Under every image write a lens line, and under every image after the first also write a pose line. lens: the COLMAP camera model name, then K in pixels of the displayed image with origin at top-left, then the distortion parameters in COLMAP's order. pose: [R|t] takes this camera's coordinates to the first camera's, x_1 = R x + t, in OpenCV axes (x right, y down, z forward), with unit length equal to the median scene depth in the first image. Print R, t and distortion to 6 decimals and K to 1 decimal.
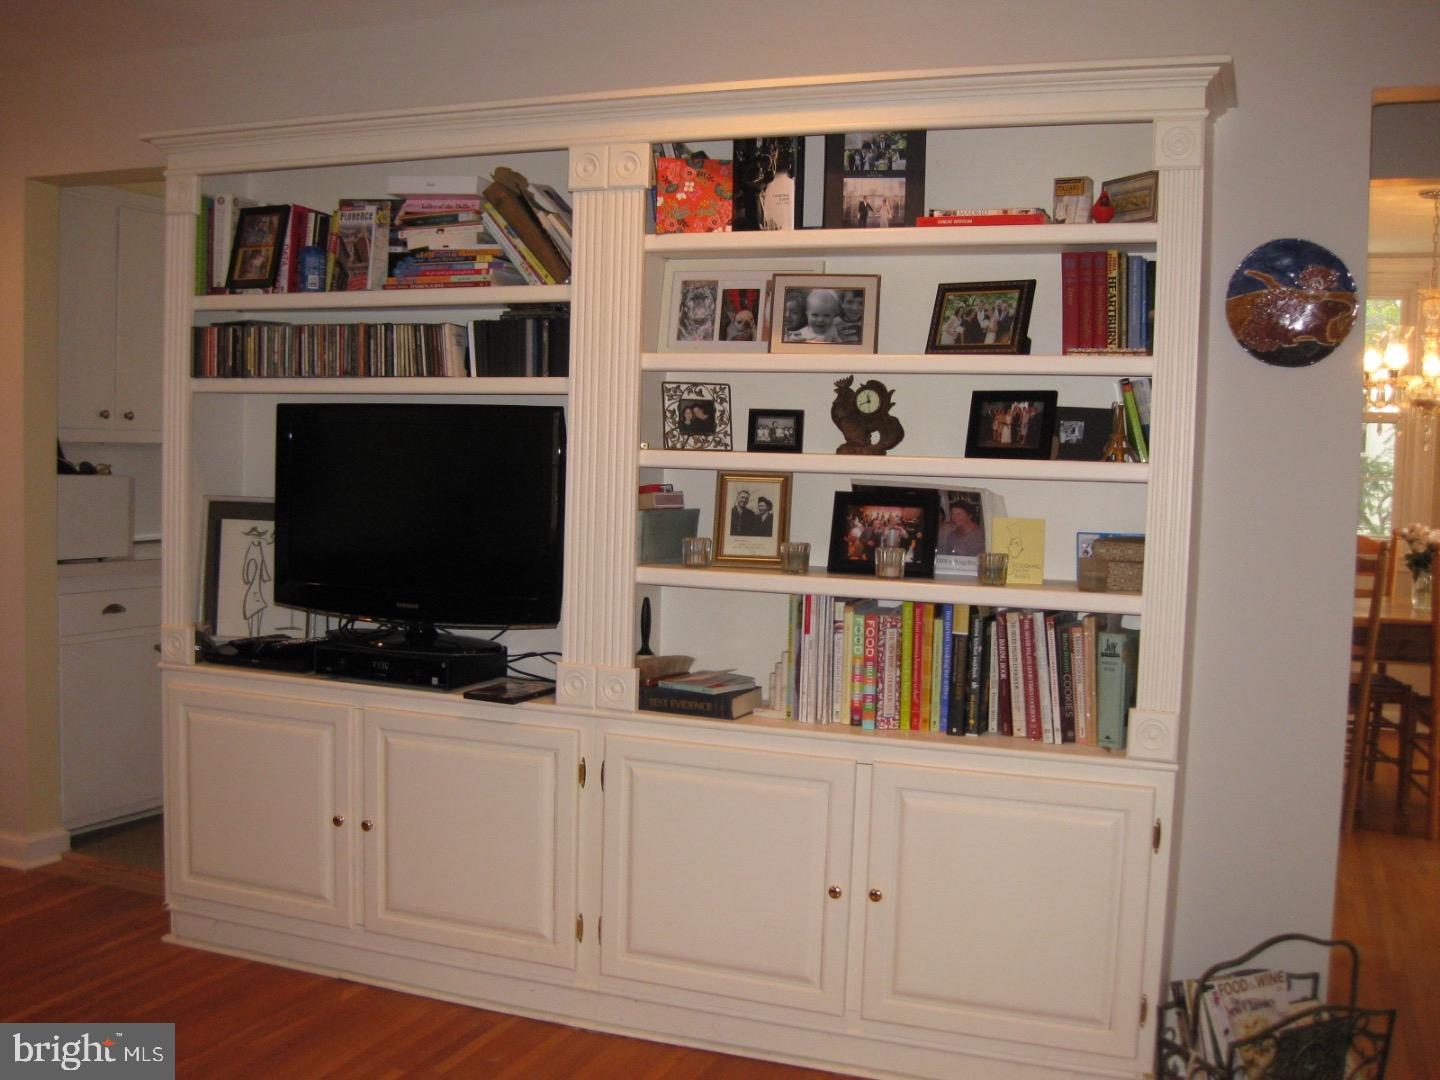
lens RADIAL K [[1483.2, 0, 720.0], [0, 1483.2, 540.0], [0, 0, 1]] dist [-0.176475, 0.131868]
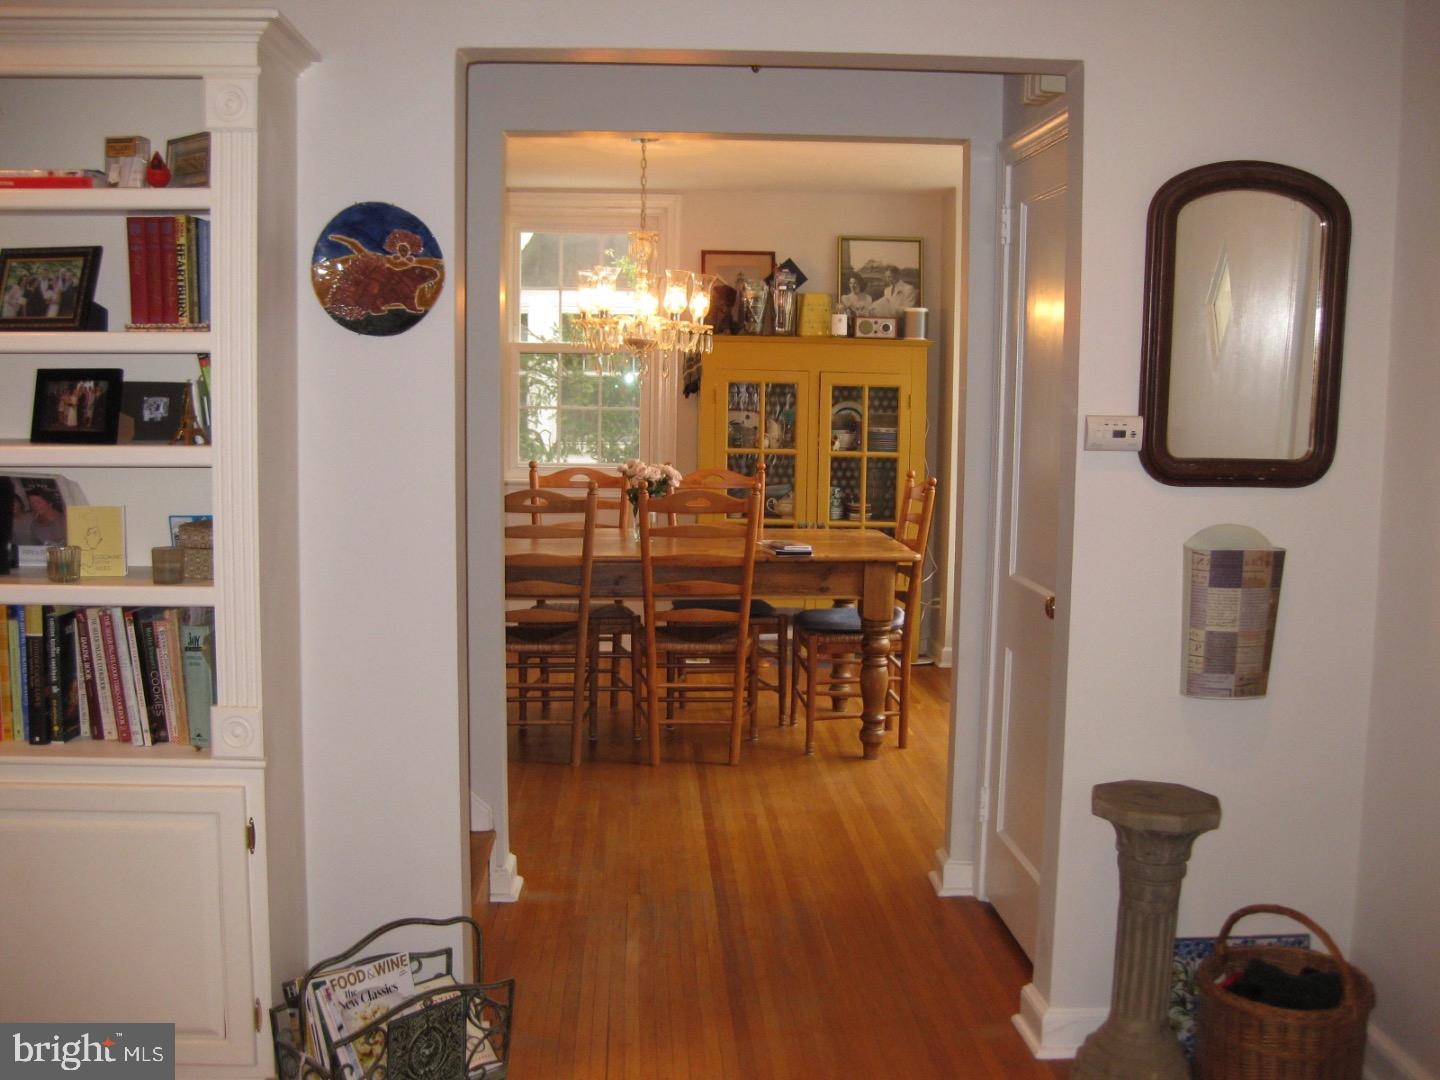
lens RADIAL K [[1483.2, 0, 720.0], [0, 1483.2, 540.0], [0, 0, 1]] dist [-0.176475, 0.131868]
pose [[0.909620, -0.058040, 0.411367, 0.191031], [0.033697, 0.997238, 0.066189, -0.041126], [-0.414072, -0.046345, 0.909063, 0.013749]]
